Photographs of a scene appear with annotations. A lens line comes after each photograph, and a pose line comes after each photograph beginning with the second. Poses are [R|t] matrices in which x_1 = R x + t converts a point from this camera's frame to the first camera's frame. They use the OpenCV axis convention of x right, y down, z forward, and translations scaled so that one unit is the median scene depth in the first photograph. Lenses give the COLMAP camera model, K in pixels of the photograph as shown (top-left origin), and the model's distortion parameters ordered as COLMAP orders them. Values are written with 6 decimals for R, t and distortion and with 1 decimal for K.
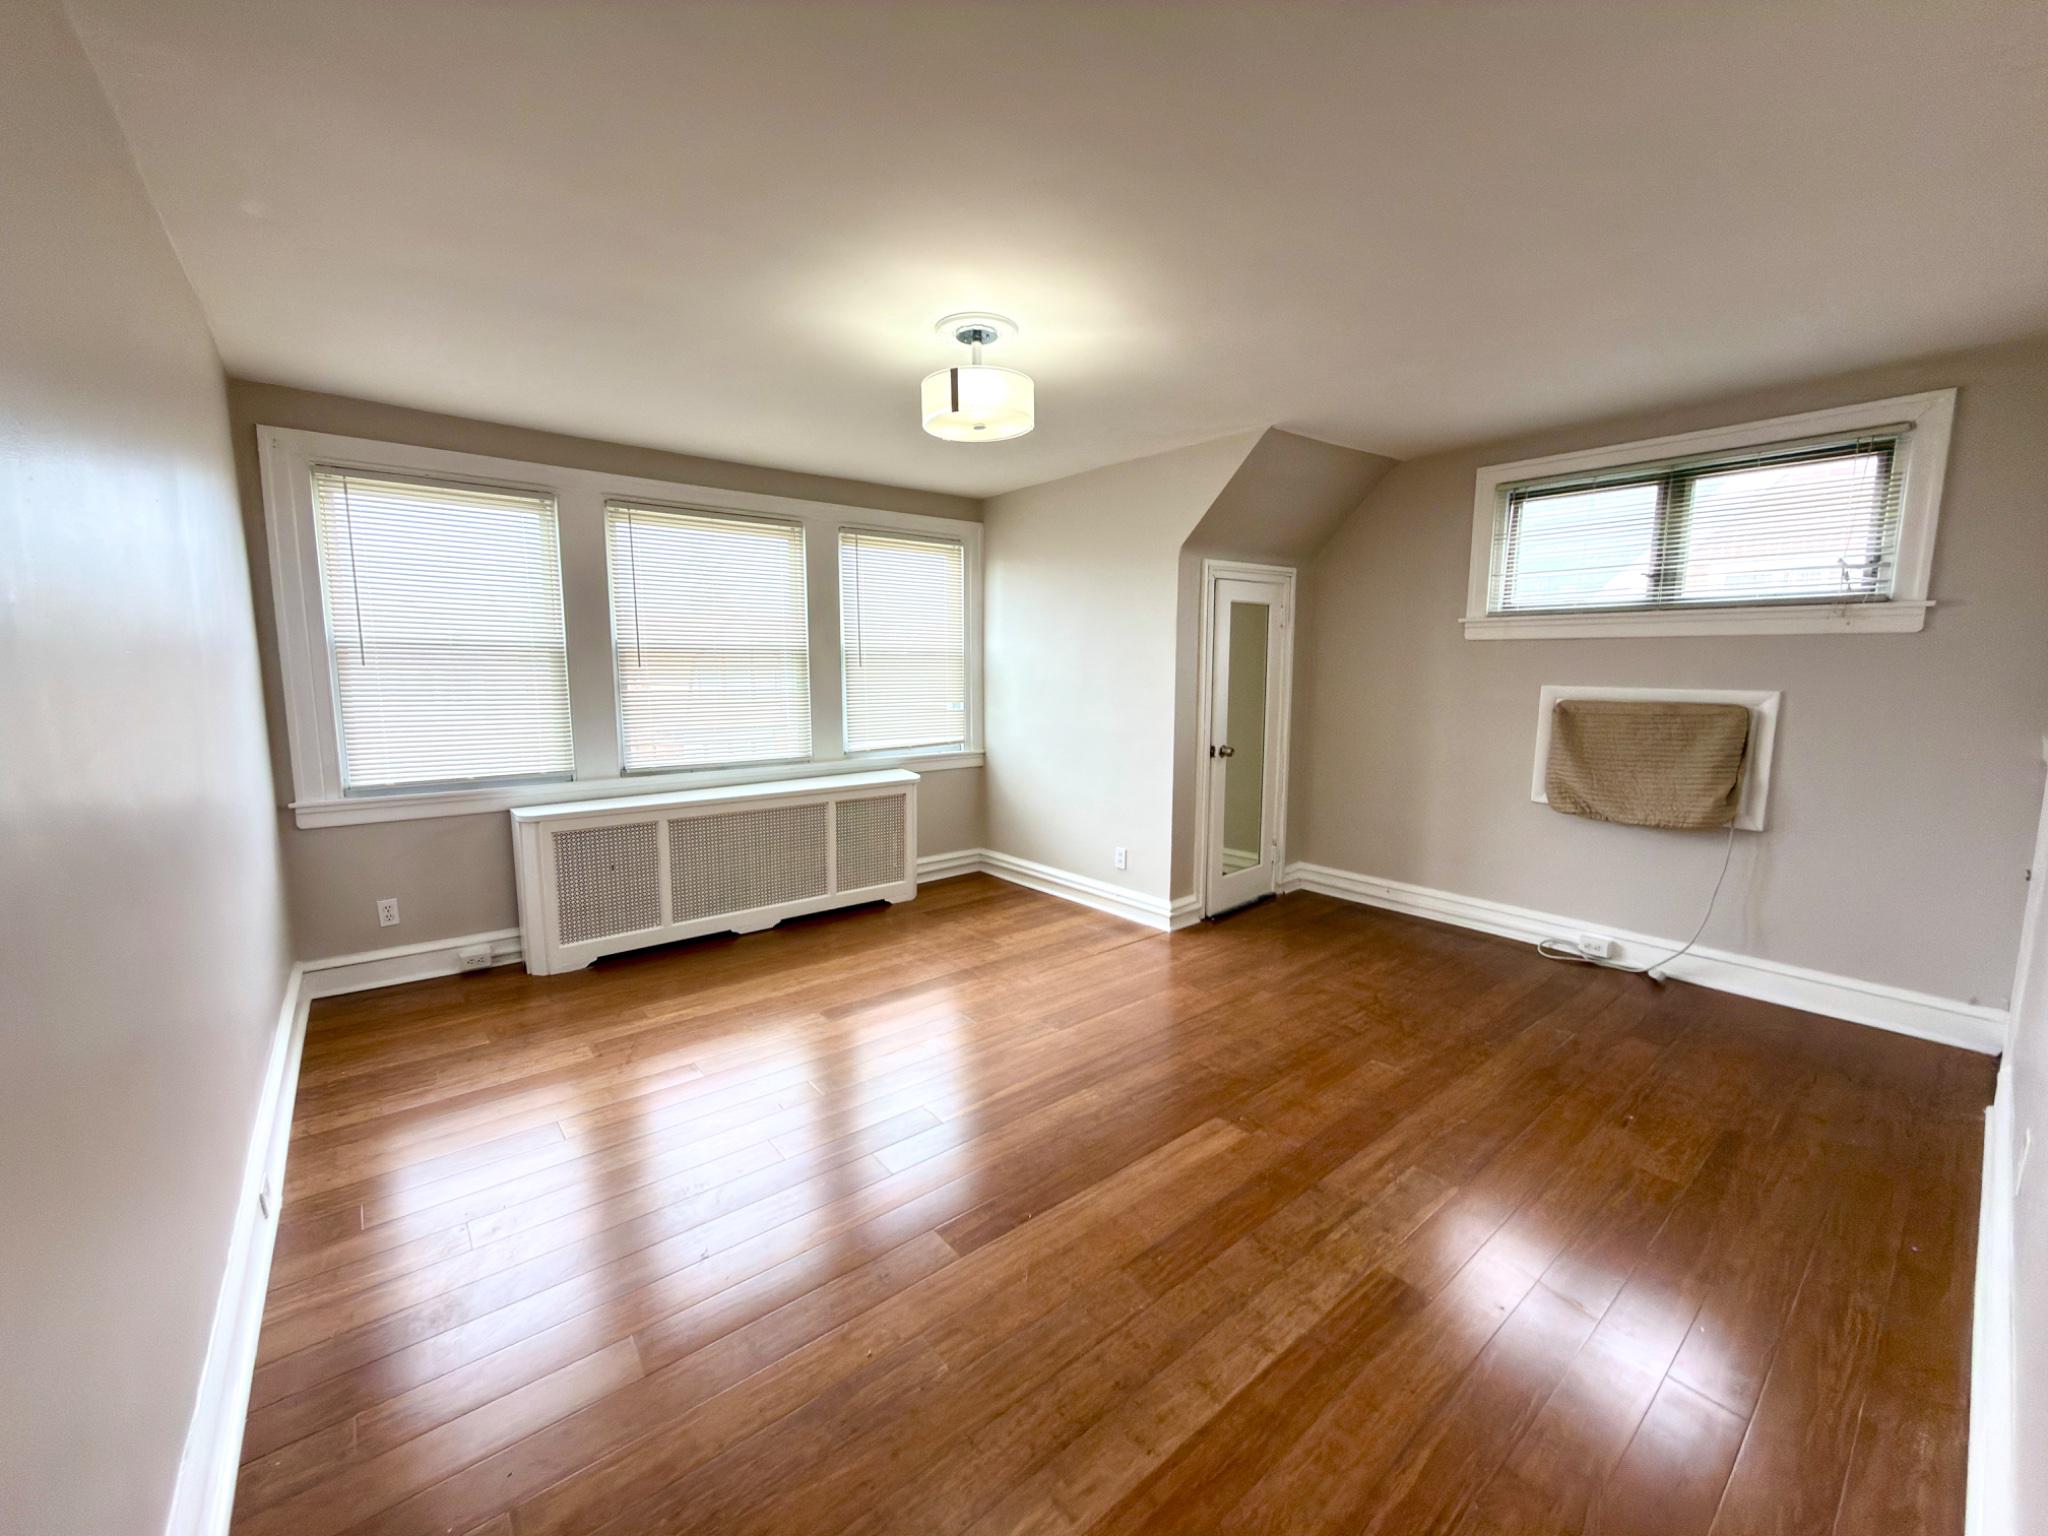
lens RADIAL K [[814.8, 0, 1022.1], [0, 814.8, 771.8], [0, 0, 1]] dist [-0.000979, 0.000175]
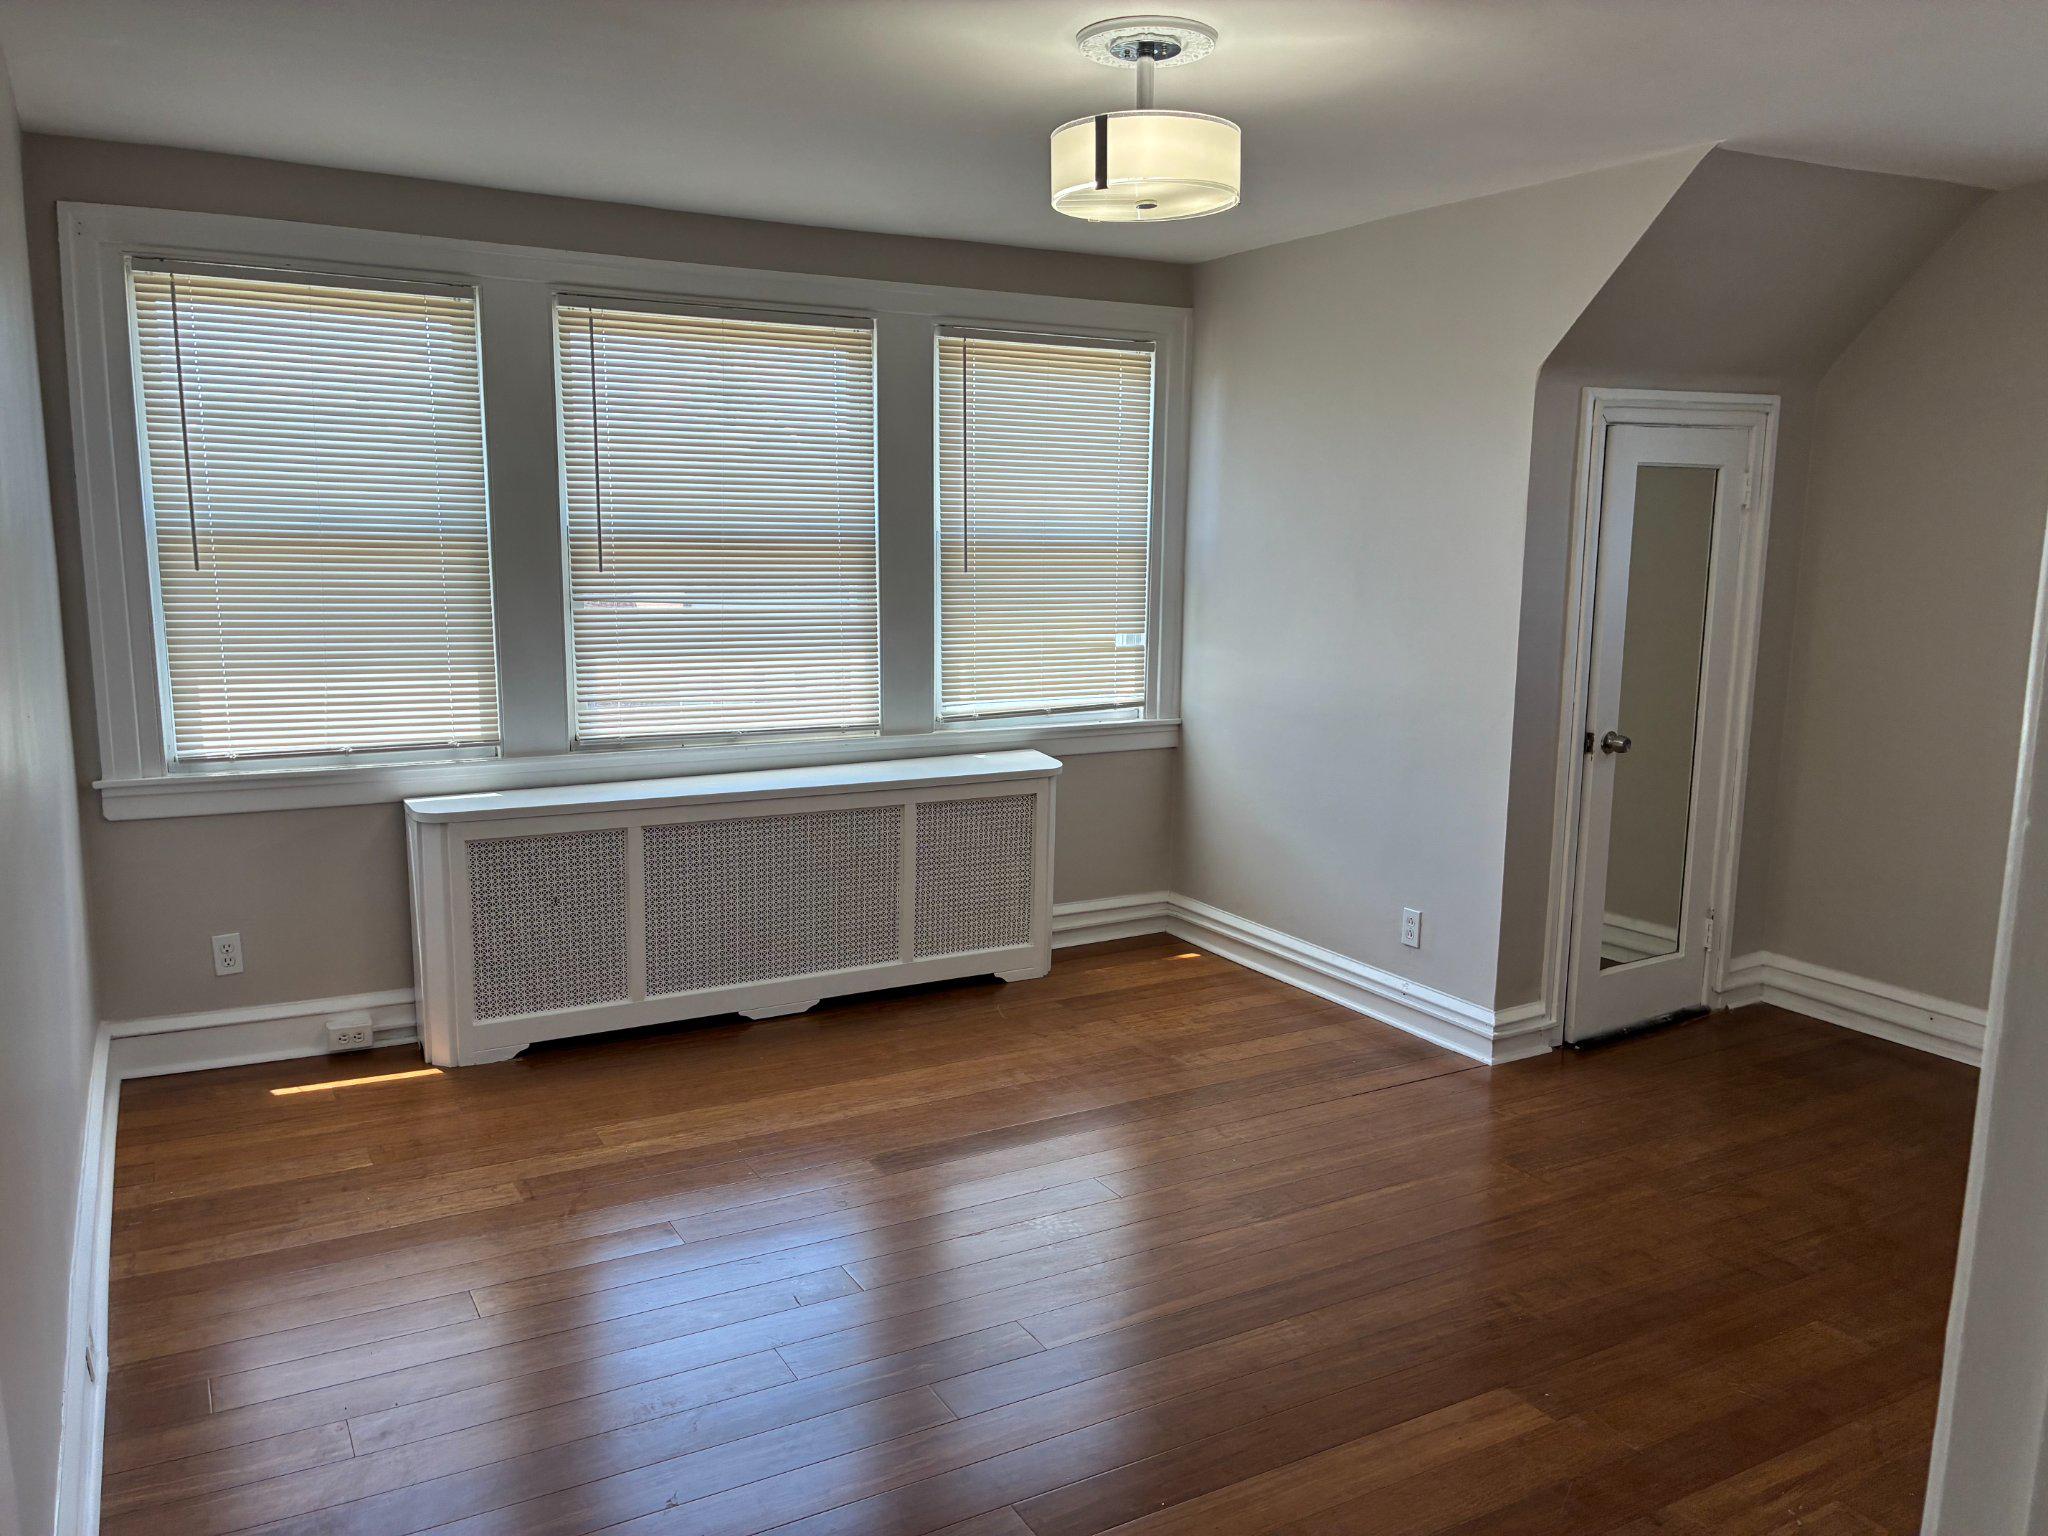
lens RADIAL K [[1544.9, 0, 1033.7], [0, 1544.9, 797.6], [0, 0, 1]] dist [0.035201, -0.044140]
pose [[0.985389, 0.040547, -0.165424, 0.046464], [-0.033042, 0.998307, 0.047869, -0.028972], [0.167085, -0.041704, 0.985060, -0.094791]]
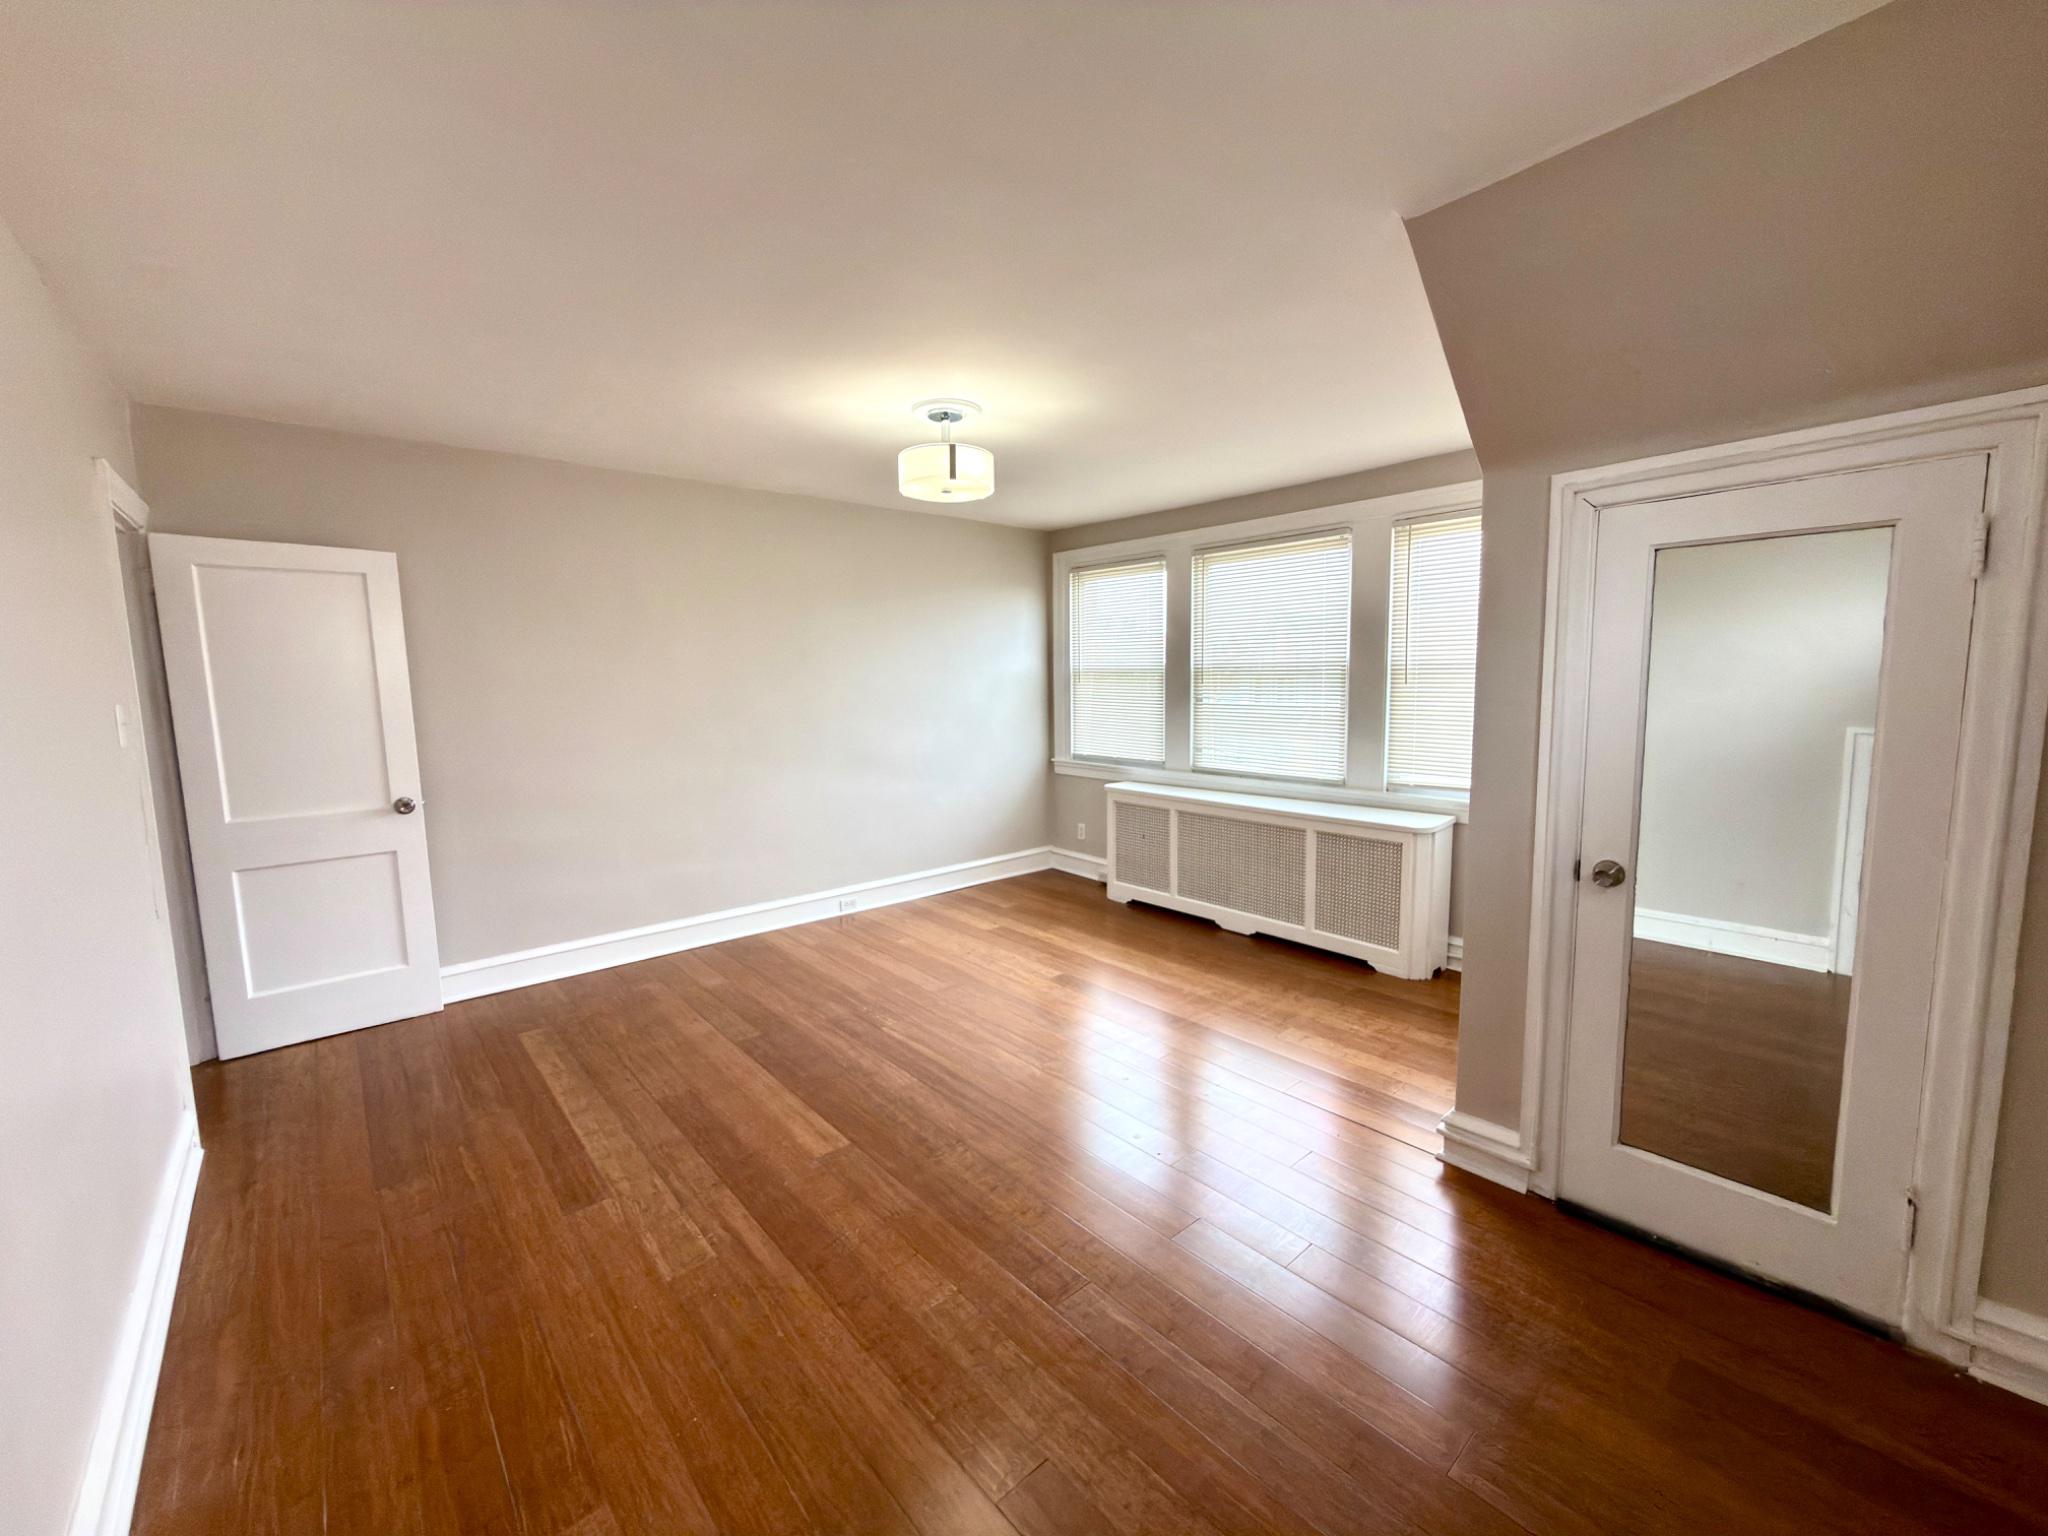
lens RADIAL K [[814.8, 0, 1018.1], [0, 814.8, 767.5], [0, 0, 1]] dist [-0.000979, 0.000175]
pose [[0.029815, 0.110924, -0.993382, 0.781488], [-0.116527, 0.987433, 0.106762, -0.109096], [0.992740, 0.112573, 0.042366, 0.726638]]
